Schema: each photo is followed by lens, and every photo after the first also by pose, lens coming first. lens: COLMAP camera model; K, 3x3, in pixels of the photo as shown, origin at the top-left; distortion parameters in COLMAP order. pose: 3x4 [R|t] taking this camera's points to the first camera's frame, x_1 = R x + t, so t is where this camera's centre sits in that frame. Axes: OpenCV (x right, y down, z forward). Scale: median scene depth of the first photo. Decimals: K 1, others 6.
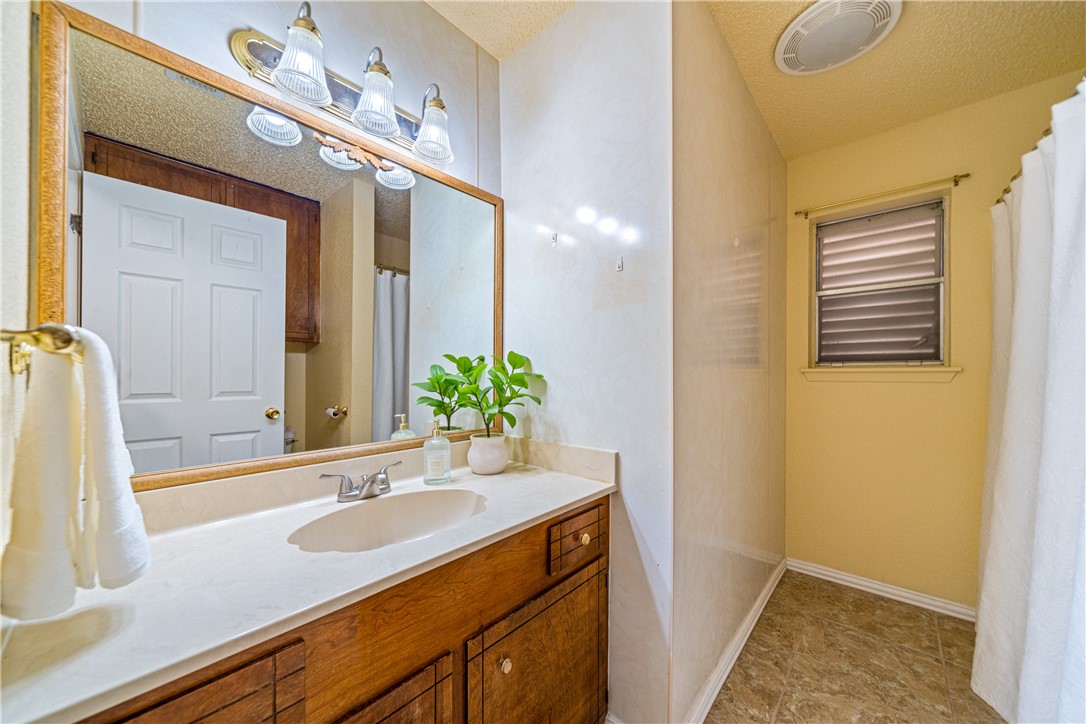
lens RADIAL K [[377.7, 0, 541.7], [0, 377.7, 371.5], [0, 0, 1]] dist [0.003215, -0.000278]
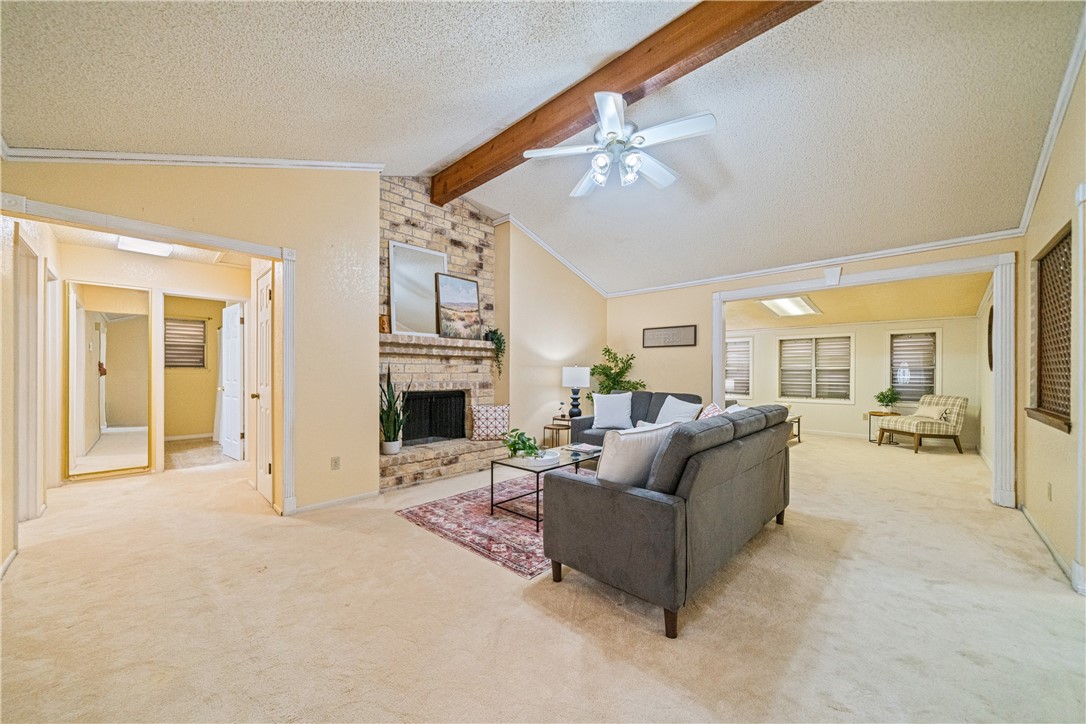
lens RADIAL K [[400.0, 0, 546.9], [0, 400.0, 370.7], [0, 0, 1]] dist [-0.011819, 0.000538]
pose [[0.040039, -0.005249, 0.999184, -2.441005], [-0.004851, 0.999973, 0.005448, -0.032877], [-0.999186, -0.005065, 0.040013, -2.266117]]
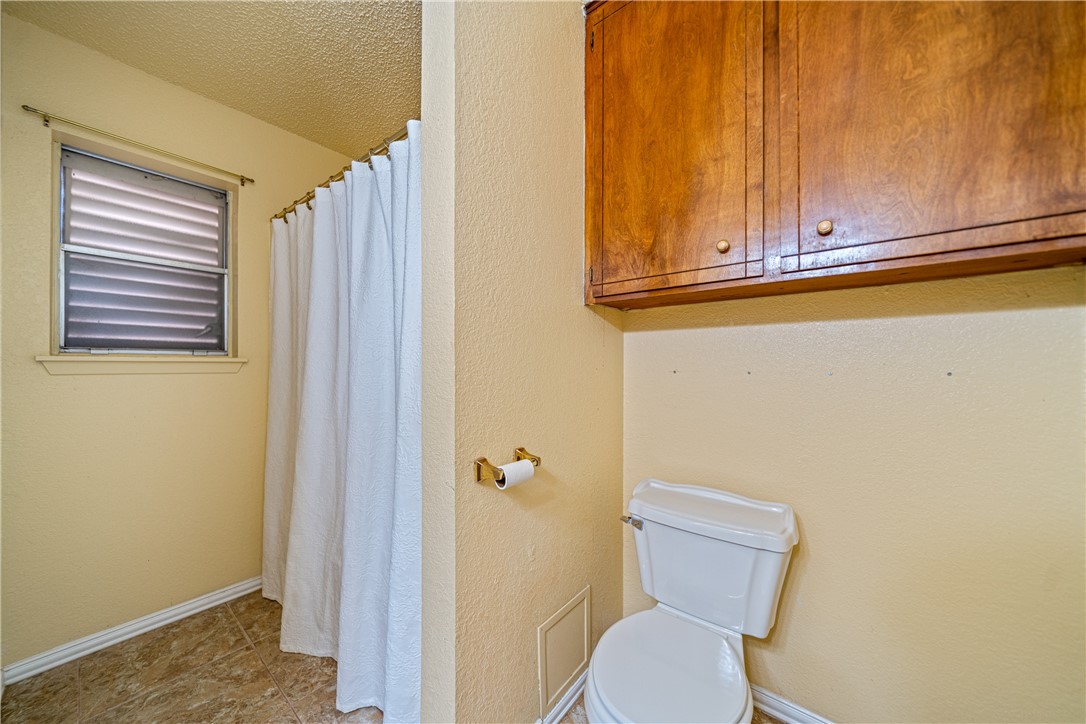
lens RADIAL K [[377.7, 0, 542.9], [0, 377.7, 366.5], [0, 0, 1]] dist [0.003215, -0.000278]
pose [[-0.049897, -0.003935, 0.998747, 0.000210], [-0.008887, 0.999954, 0.003495, 0.000978], [-0.998715, -0.008701, -0.049930, 0.200906]]
